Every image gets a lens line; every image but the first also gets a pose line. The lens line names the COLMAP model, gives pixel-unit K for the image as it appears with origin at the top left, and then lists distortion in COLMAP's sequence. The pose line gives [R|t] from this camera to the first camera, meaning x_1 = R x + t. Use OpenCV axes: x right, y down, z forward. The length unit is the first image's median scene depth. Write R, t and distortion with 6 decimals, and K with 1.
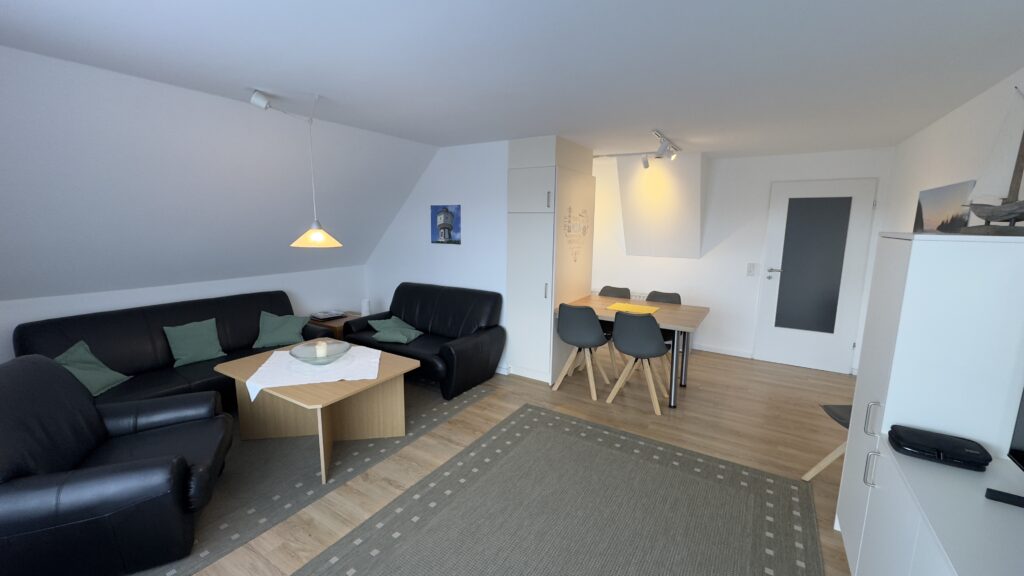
lens RADIAL K [[406.9, 0, 513.3], [0, 406.9, 285.3], [0, 0, 1]] dist [0.000998, -0.000024]
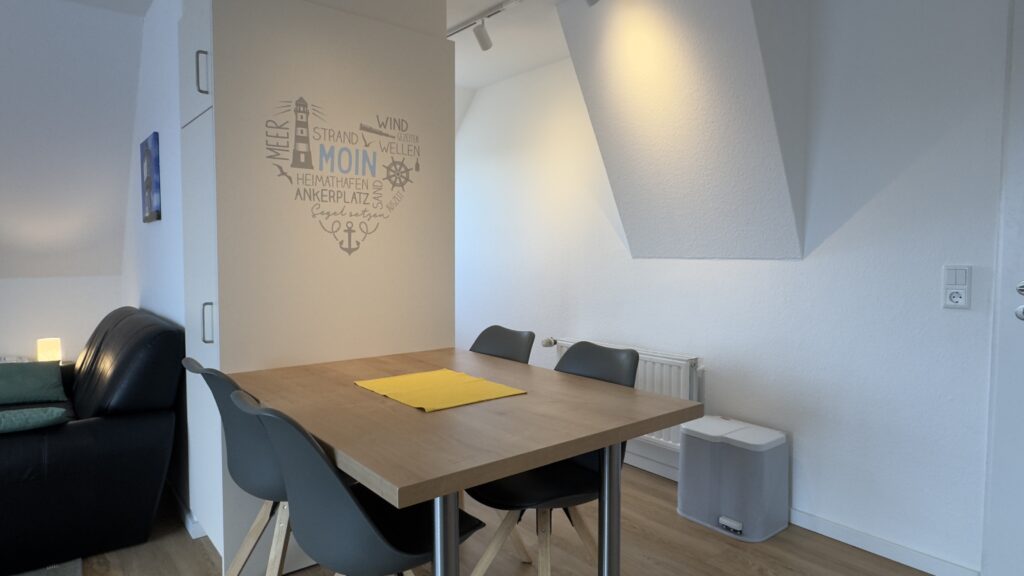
lens RADIAL K [[600.3, 0, 512.0], [0, 600.3, 288.0], [0, 0, 1]] dist [-0.000123, -0.000213]
pose [[0.947536, 0.010428, -0.319478, 0.492962], [-0.041237, 0.995104, -0.089821, 0.017840], [0.316977, 0.098283, 0.943327, 0.566344]]
